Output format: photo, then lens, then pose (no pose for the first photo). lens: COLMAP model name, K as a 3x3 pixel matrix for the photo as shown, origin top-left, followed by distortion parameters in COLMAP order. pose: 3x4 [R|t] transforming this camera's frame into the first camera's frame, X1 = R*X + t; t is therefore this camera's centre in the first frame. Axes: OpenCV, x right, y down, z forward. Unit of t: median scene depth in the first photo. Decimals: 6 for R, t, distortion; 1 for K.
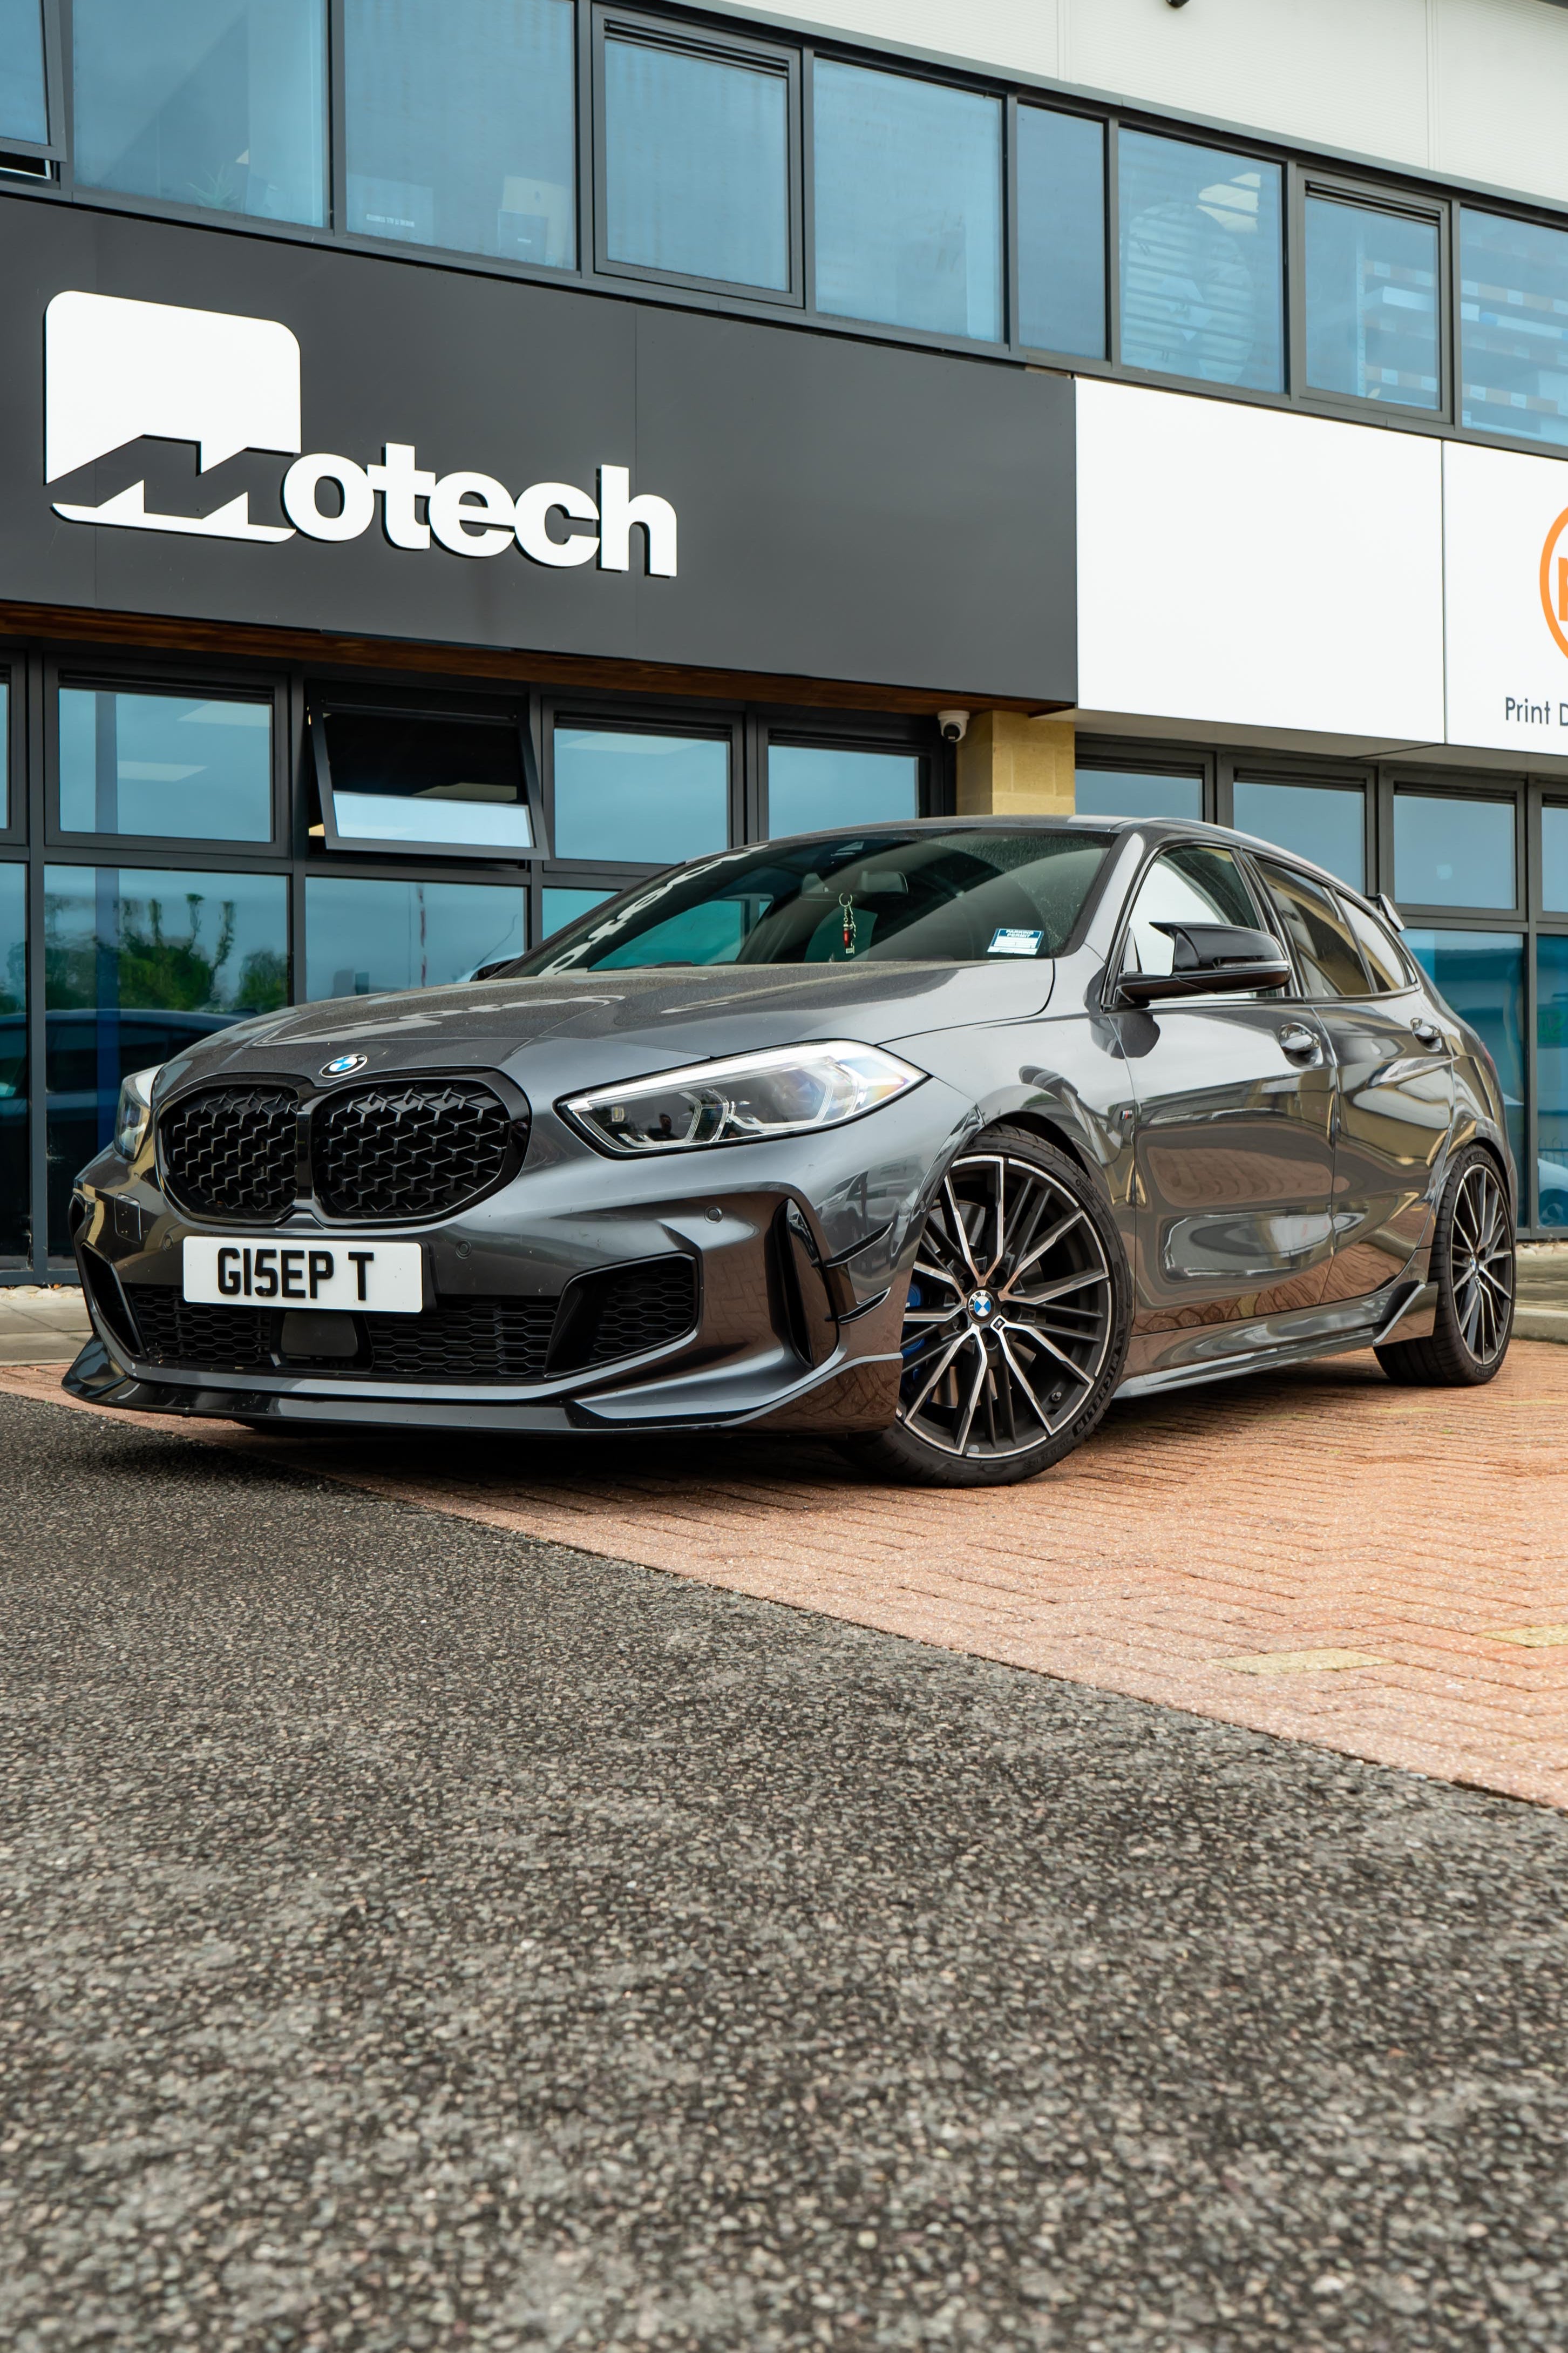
lens RADIAL K [[2764.1, 0, 787.8], [0, 2764.1, 1132.6], [0, 0, 1]] dist [0.010148, -0.007758]
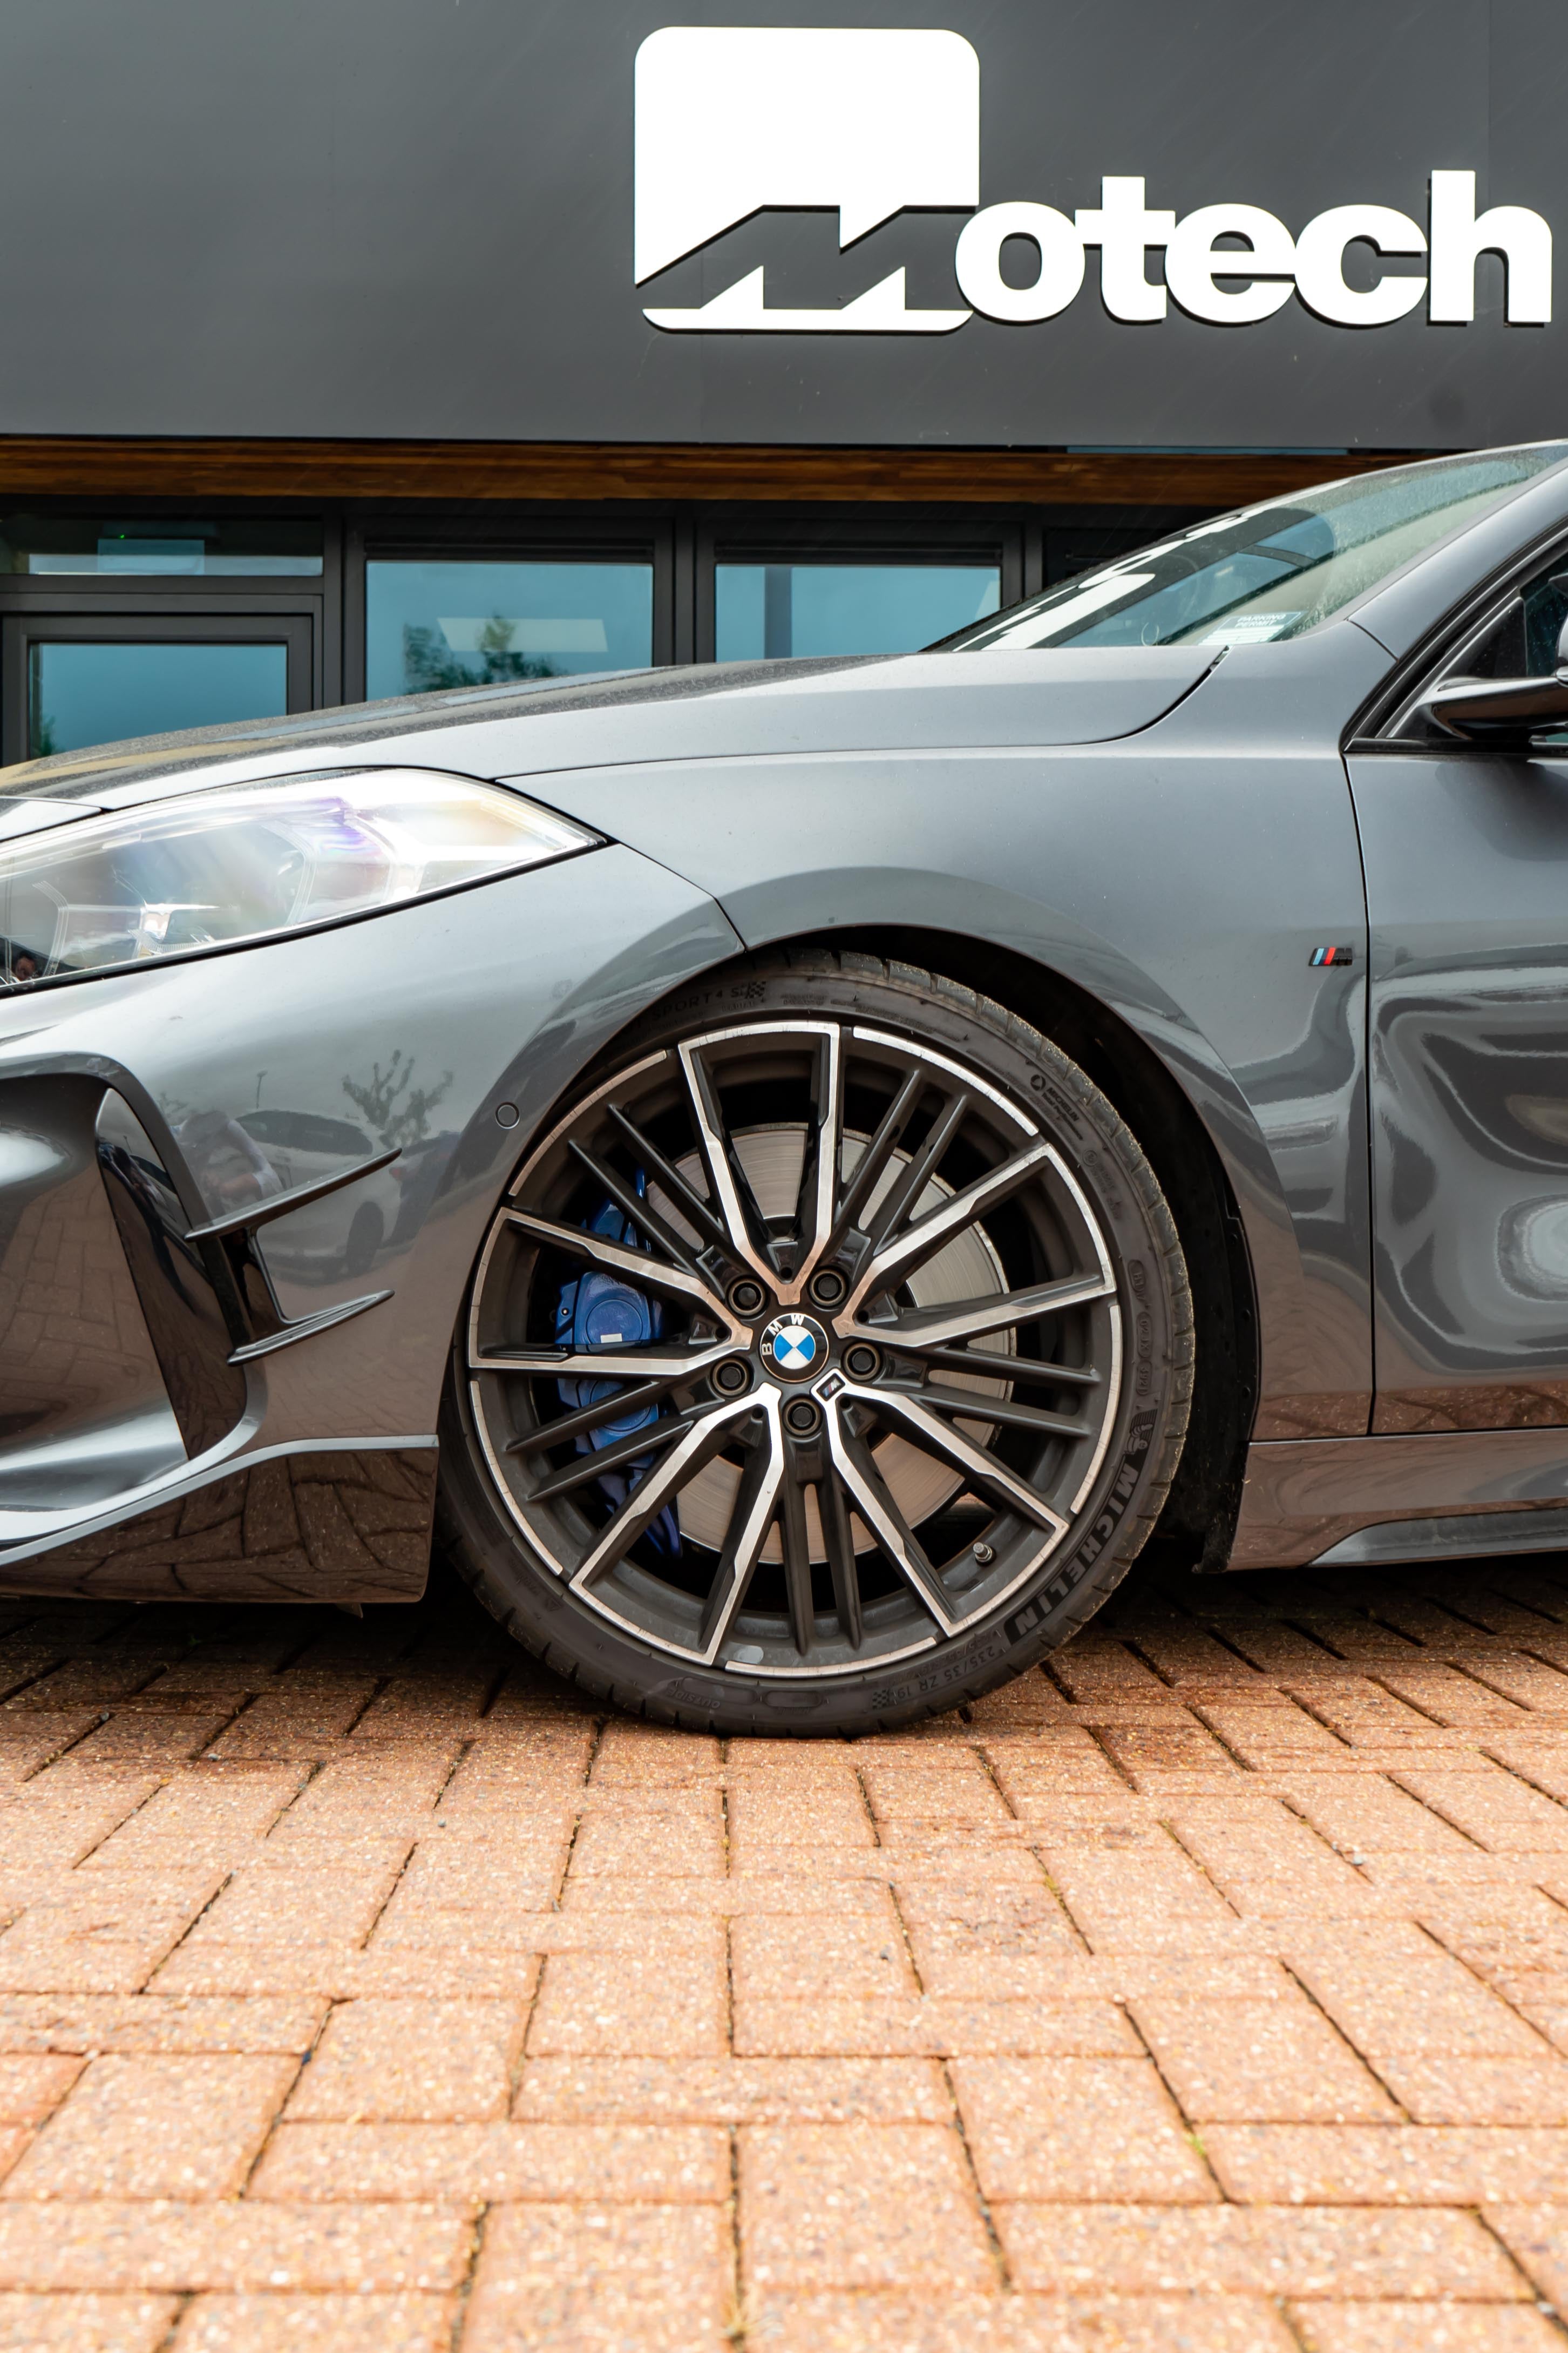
lens RADIAL K [[2927.7, 0, 838.4], [0, 2927.7, 1242.6], [0, 0, 1]] dist [0.003427, -0.007732]
pose [[0.879456, 0.009017, -0.475895, 0.164893], [-0.004871, 0.999939, 0.009945, 0.021501], [0.475956, -0.006428, 0.879446, 0.305043]]
